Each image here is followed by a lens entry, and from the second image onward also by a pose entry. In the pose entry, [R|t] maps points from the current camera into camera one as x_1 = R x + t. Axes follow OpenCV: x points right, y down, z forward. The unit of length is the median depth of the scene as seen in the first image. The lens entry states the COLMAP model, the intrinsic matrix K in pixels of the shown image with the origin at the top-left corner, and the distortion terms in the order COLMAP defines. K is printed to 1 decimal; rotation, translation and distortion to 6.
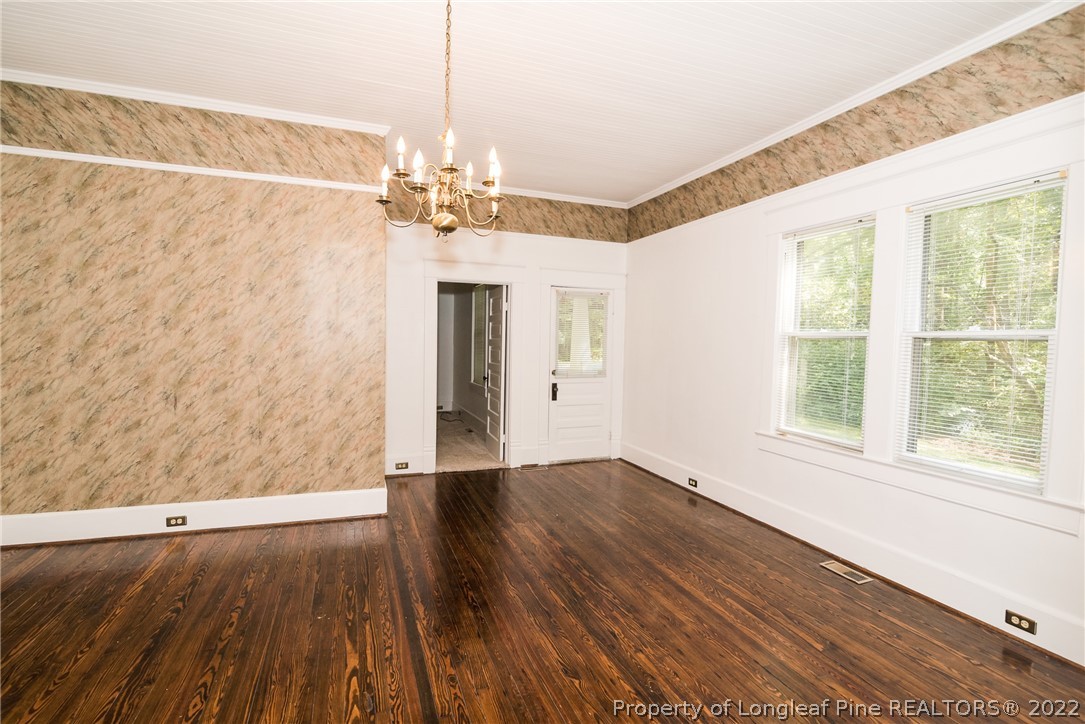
lens RADIAL K [[504.2, 0, 543.3], [0, 504.2, 366.5], [0, 0, 1]] dist [-0.017074, -0.000456]
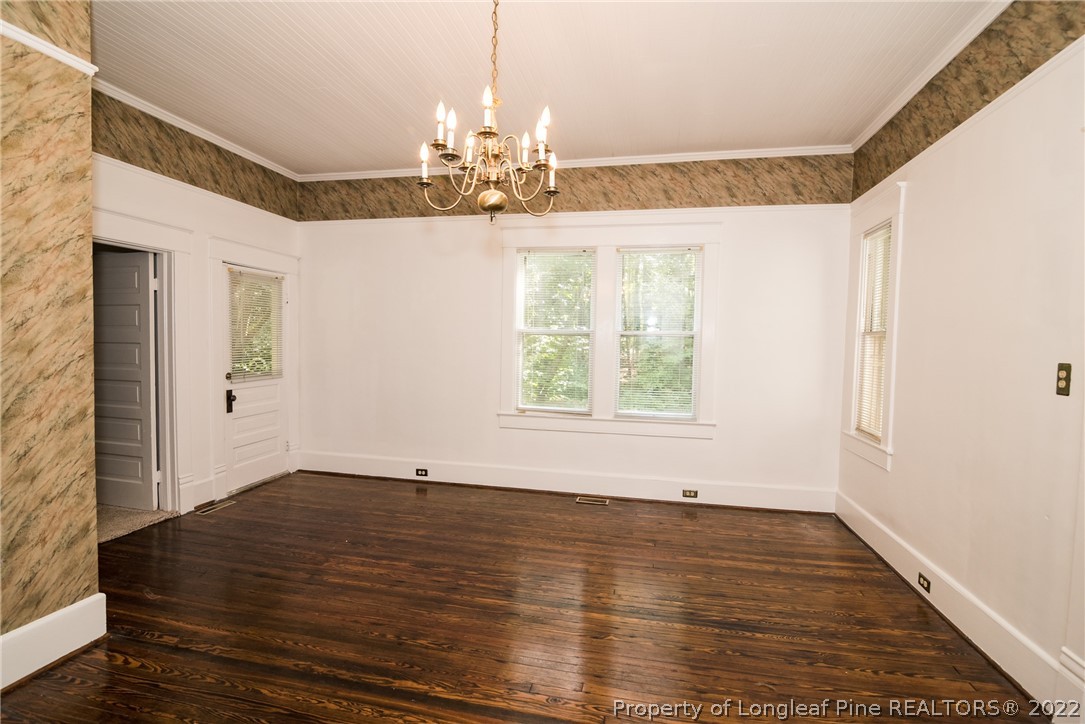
lens RADIAL K [[504.2, 0, 543.3], [0, 504.2, 366.5], [0, 0, 1]] dist [-0.017074, -0.000456]
pose [[0.543923, -0.050282, 0.837627, -0.498604], [0.035436, 0.998689, 0.036940, -0.019210], [-0.838387, 0.009589, 0.544991, 0.263846]]
